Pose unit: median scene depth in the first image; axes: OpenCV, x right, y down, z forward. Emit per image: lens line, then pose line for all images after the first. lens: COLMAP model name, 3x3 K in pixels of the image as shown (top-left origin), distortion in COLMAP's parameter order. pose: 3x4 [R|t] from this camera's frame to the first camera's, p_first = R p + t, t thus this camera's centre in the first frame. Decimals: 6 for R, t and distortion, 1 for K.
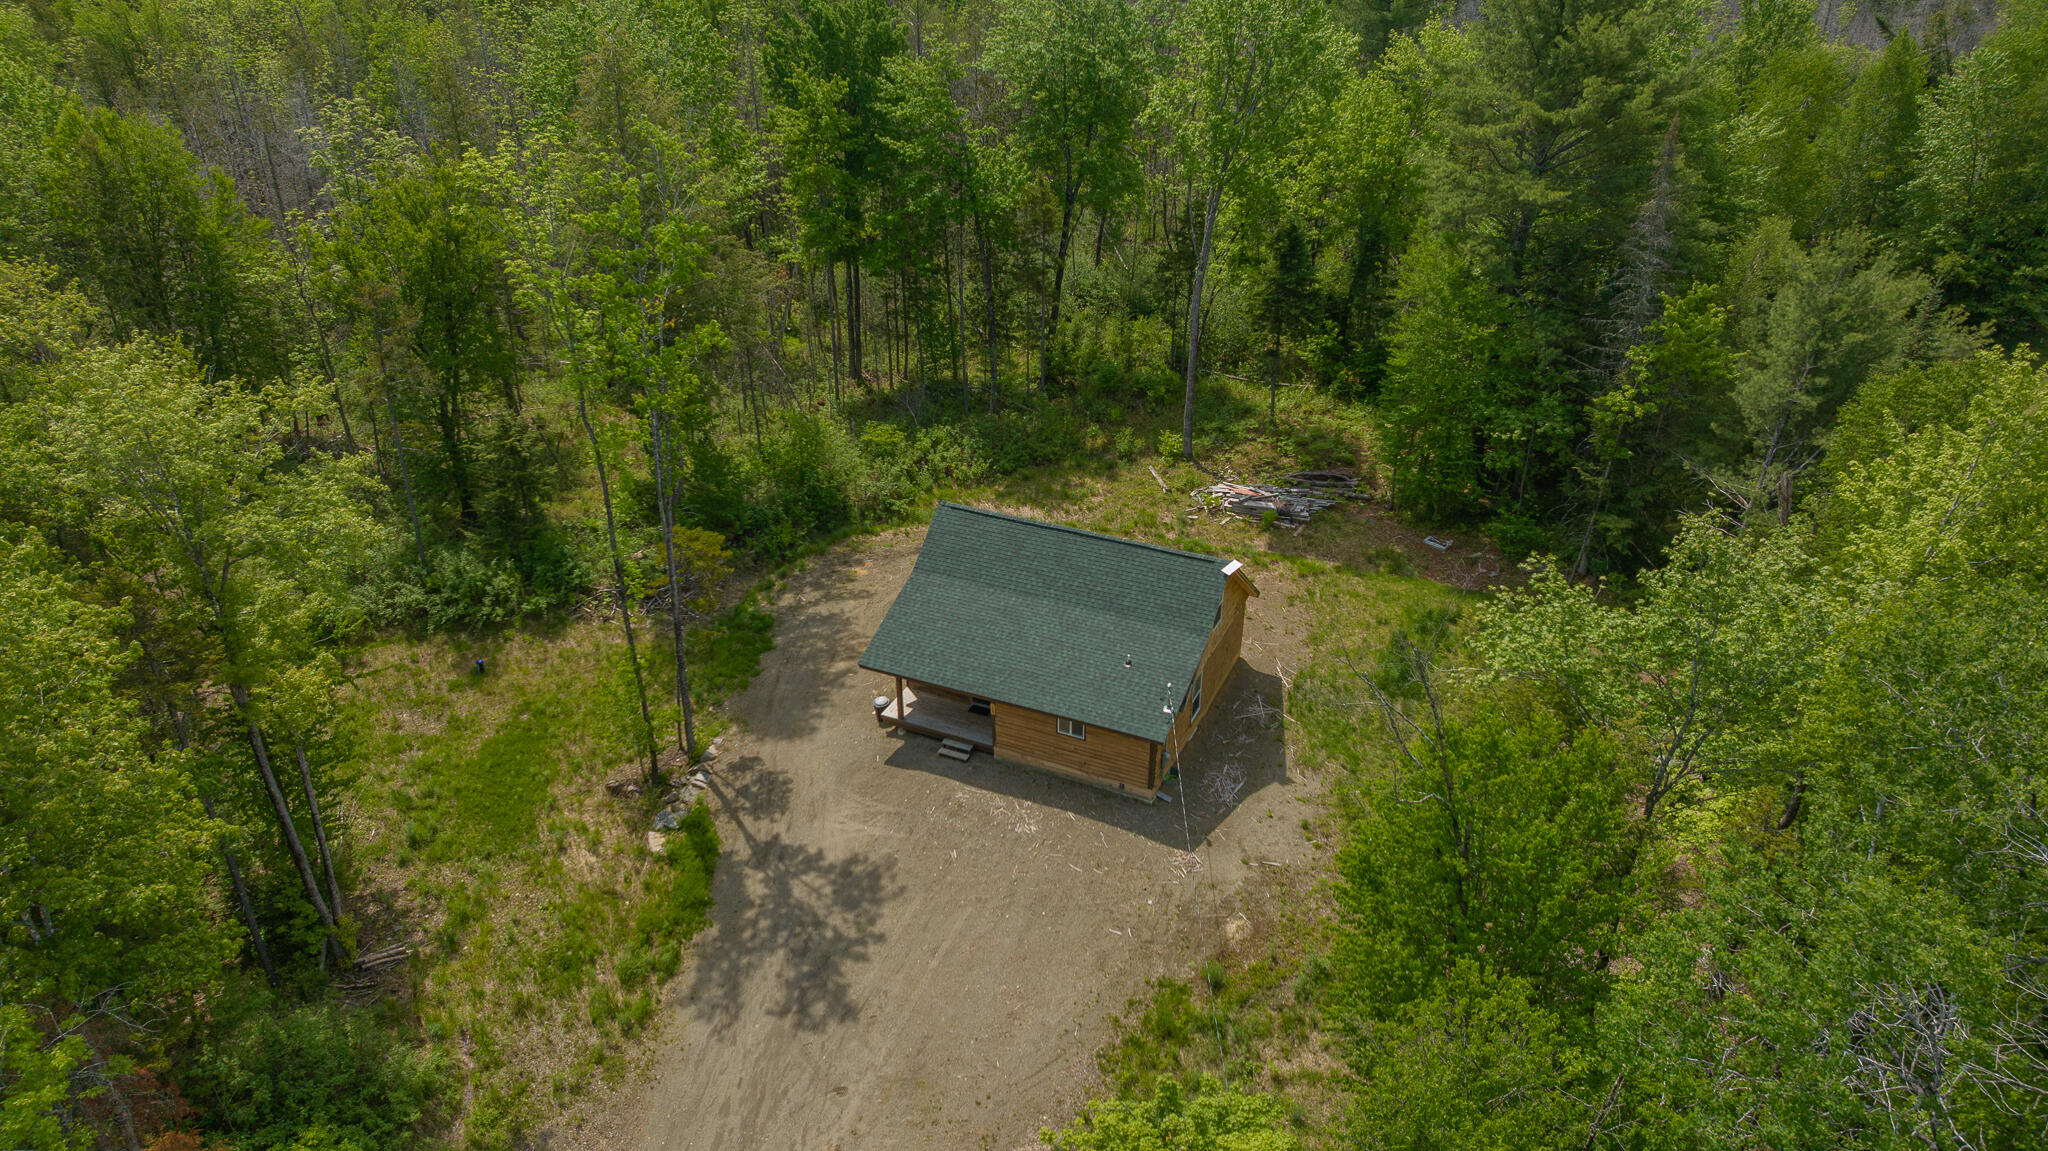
lens RADIAL K [[1432.2, 0, 1035.5], [0, 1432.2, 583.3], [0, 0, 1]] dist [-0.024983, 0.025348]
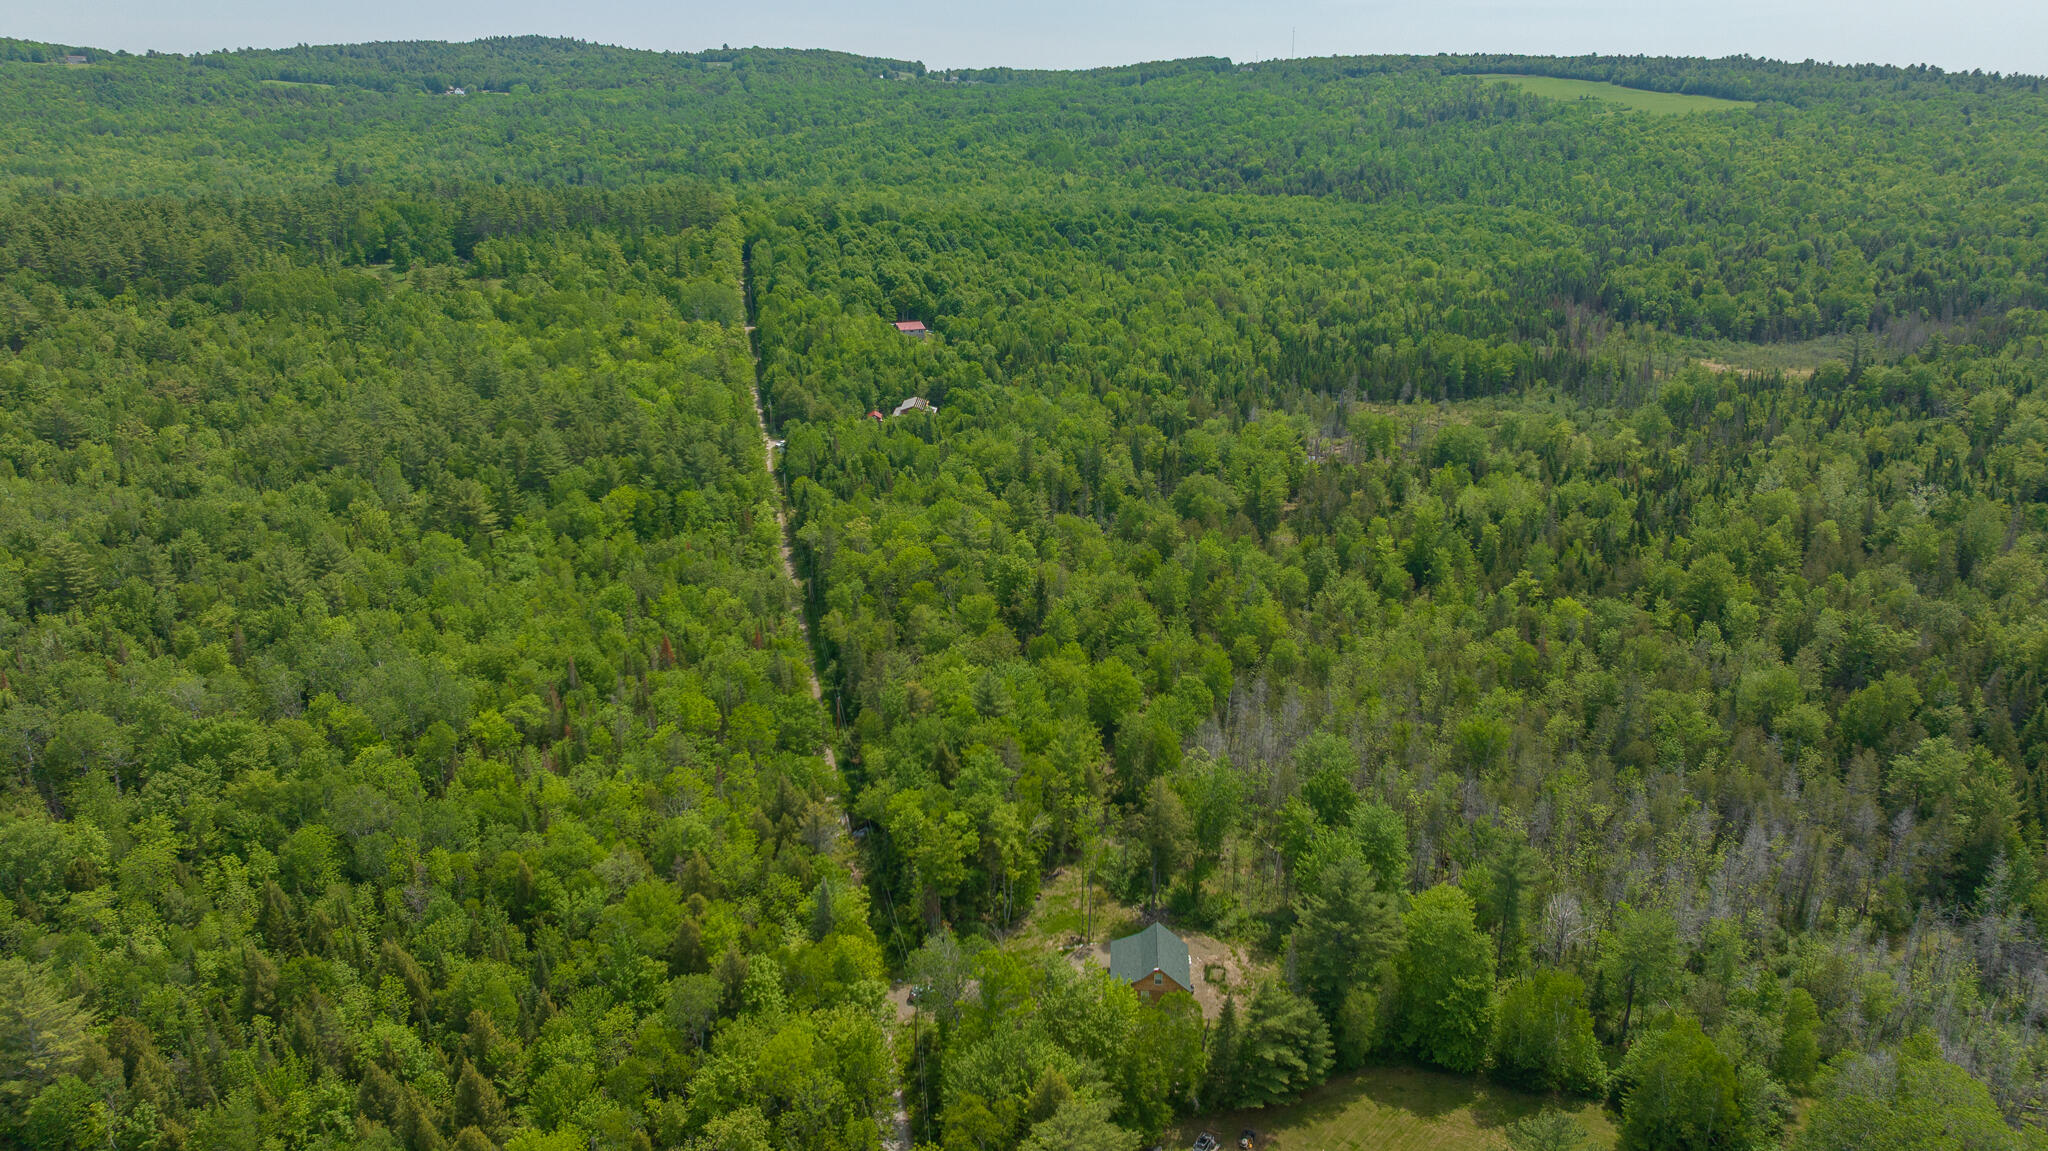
lens RADIAL K [[1432.2, 0, 1011.9], [0, 1432.2, 570.5], [0, 0, 1]] dist [-0.024983, 0.025348]
pose [[0.340560, 0.282708, -0.896714, 2.943206], [-0.459953, 0.881907, 0.103356, -1.097289], [0.820038, 0.377248, 0.430375, -1.285232]]
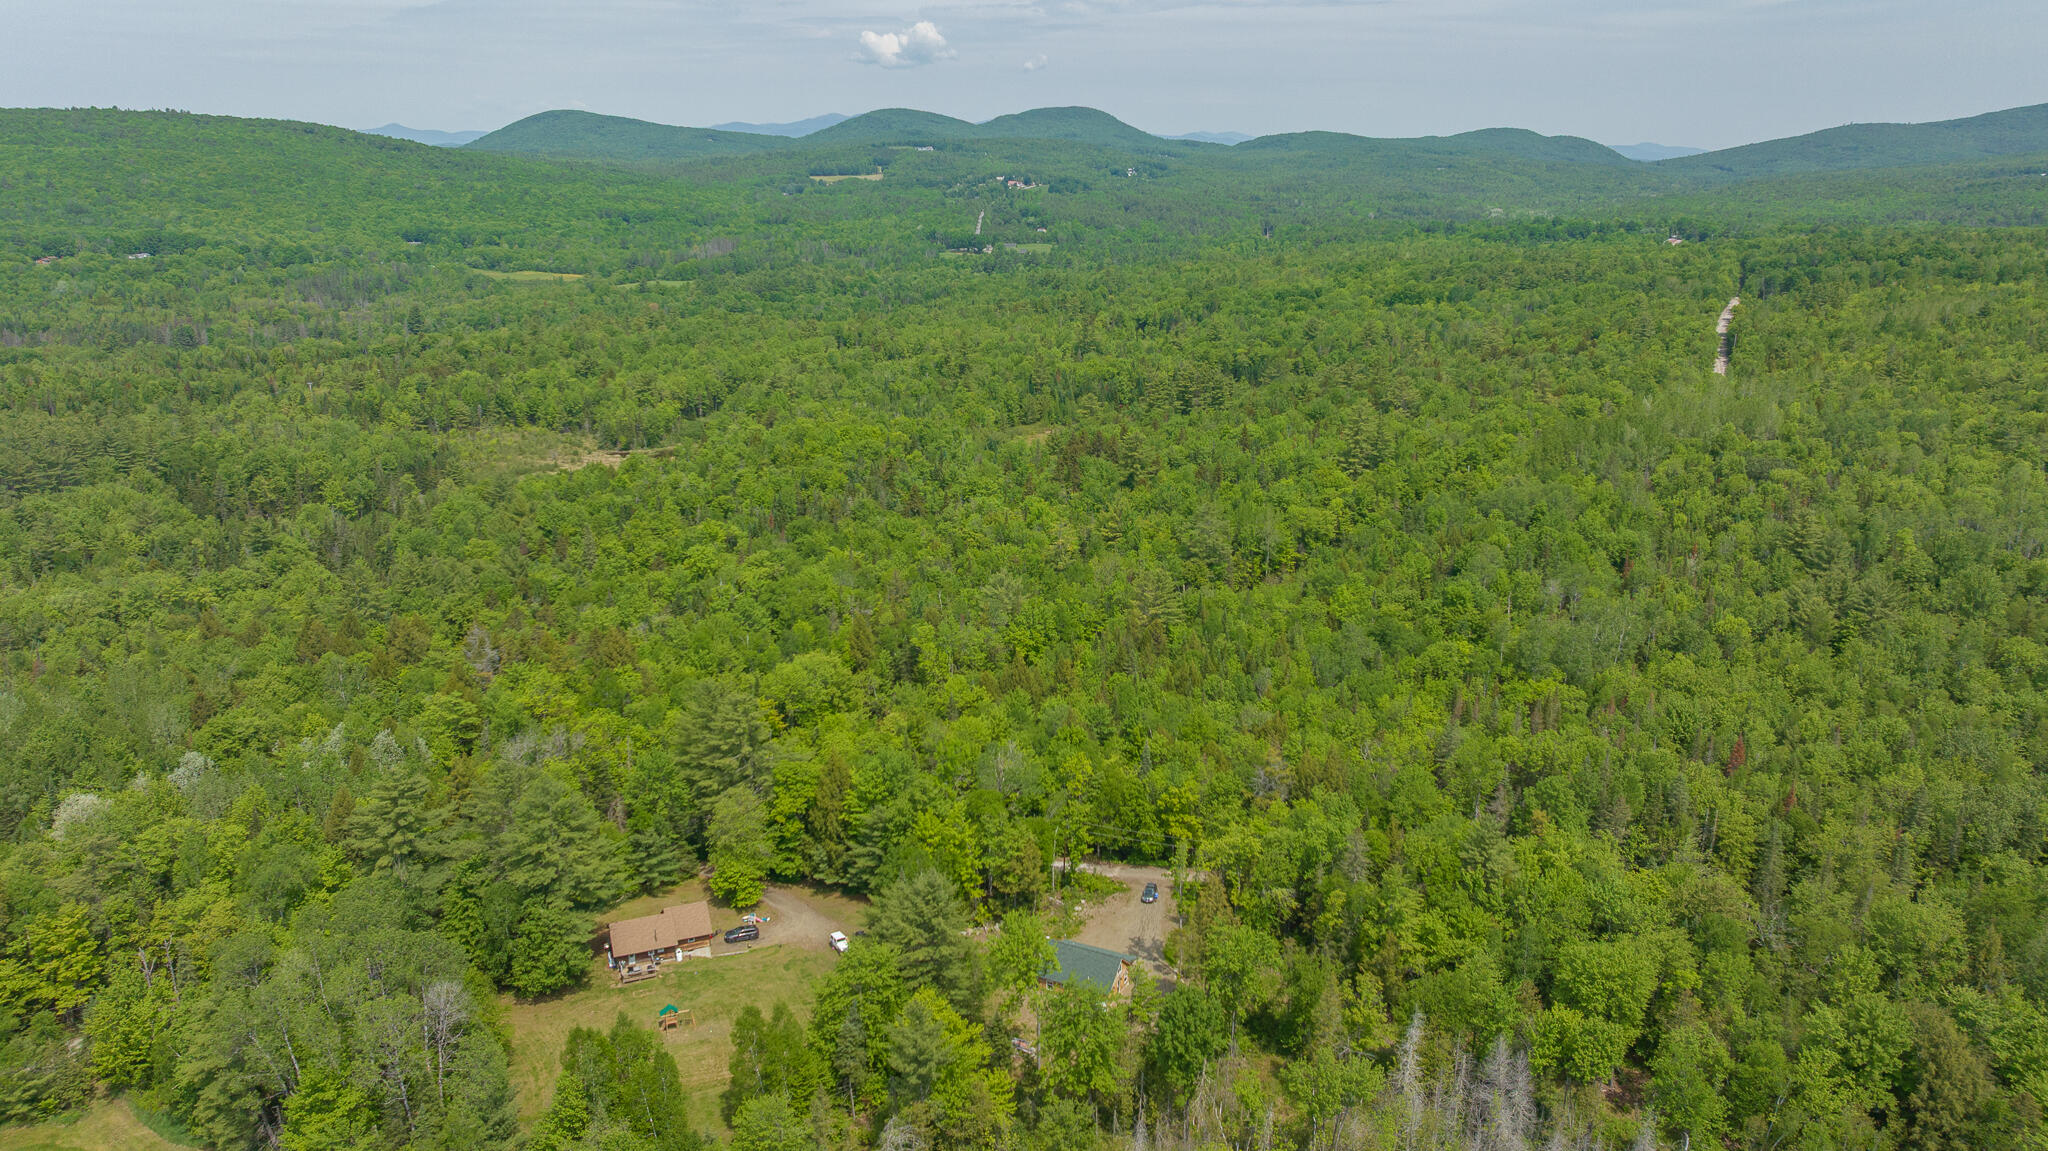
lens RADIAL K [[1432.2, 0, 1022.6], [0, 1432.2, 575.0], [0, 0, 1]] dist [-0.024983, 0.025348]
pose [[-0.999119, -0.013189, 0.039830, 0.058862], [0.019697, 0.690759, 0.722817, -3.491412], [-0.037046, 0.722965, -0.689891, 2.902040]]
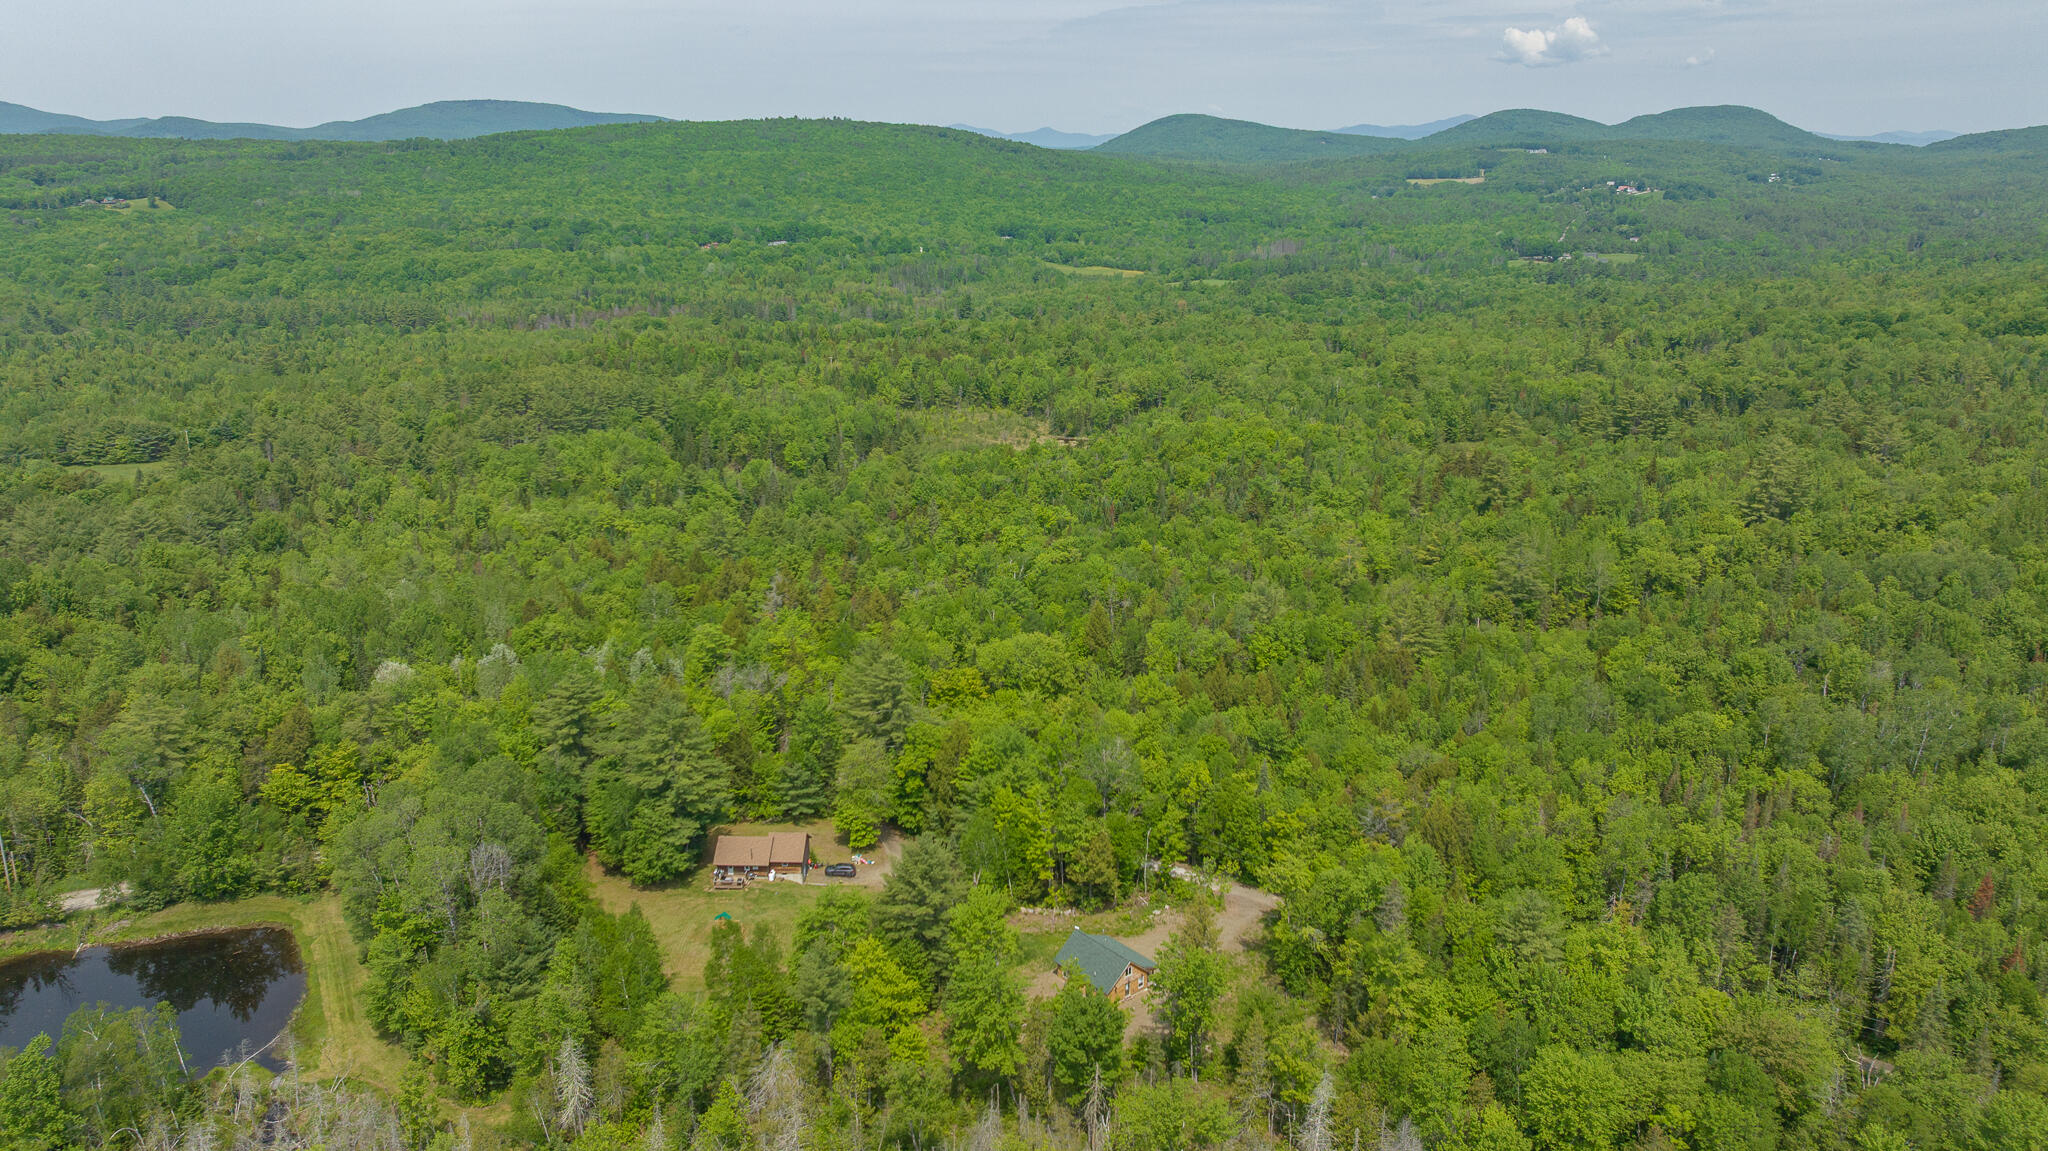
lens RADIAL K [[1432.2, 0, 1021.6], [0, 1432.2, 565.9], [0, 0, 1]] dist [-0.024983, 0.025348]
pose [[-0.897176, -0.121187, 0.424723, -1.288124], [0.220818, 0.709738, 0.668963, -3.393151], [-0.382511, 0.693964, -0.610000, 2.708659]]
